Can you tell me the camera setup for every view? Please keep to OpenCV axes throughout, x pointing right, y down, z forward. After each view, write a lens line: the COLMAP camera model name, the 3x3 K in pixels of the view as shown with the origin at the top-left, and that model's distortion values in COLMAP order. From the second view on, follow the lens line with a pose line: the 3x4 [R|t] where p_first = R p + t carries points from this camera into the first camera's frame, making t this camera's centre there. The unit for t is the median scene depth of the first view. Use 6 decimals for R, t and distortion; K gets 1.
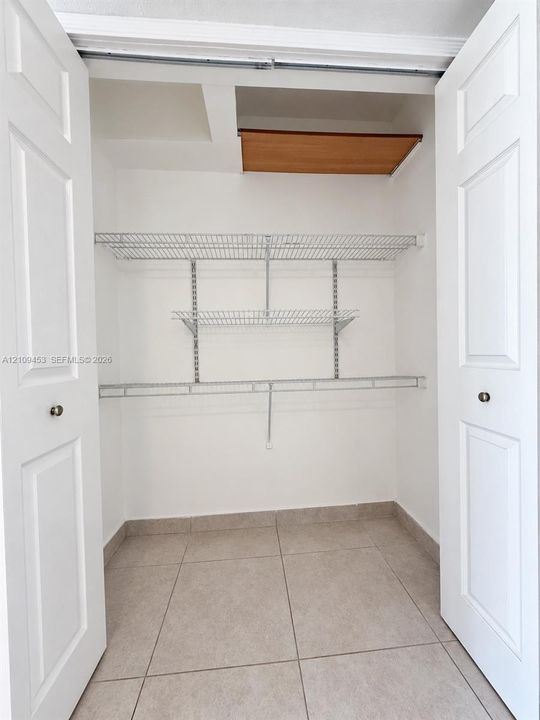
lens RADIAL K [[286.4, 0, 270.0], [0, 286.4, 360.0], [0, 0, 1]] dist [0.001439, 0.000264]
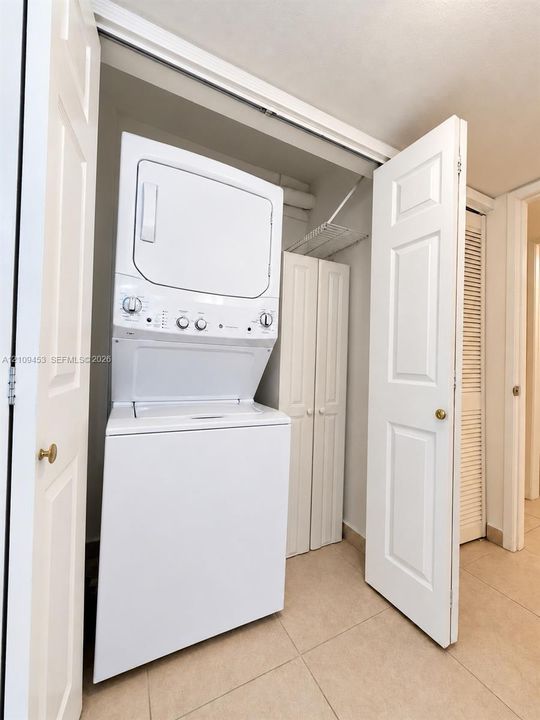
lens RADIAL K [[286.4, 0, 270.0], [0, 286.4, 360.0], [0, 0, 1]] dist [0.001439, 0.000264]
pose [[0.925515, 0.059605, 0.373991, -0.379847], [-0.045090, 0.997855, -0.047449, 0.011964], [-0.376018, 0.027052, 0.926218, -0.034261]]
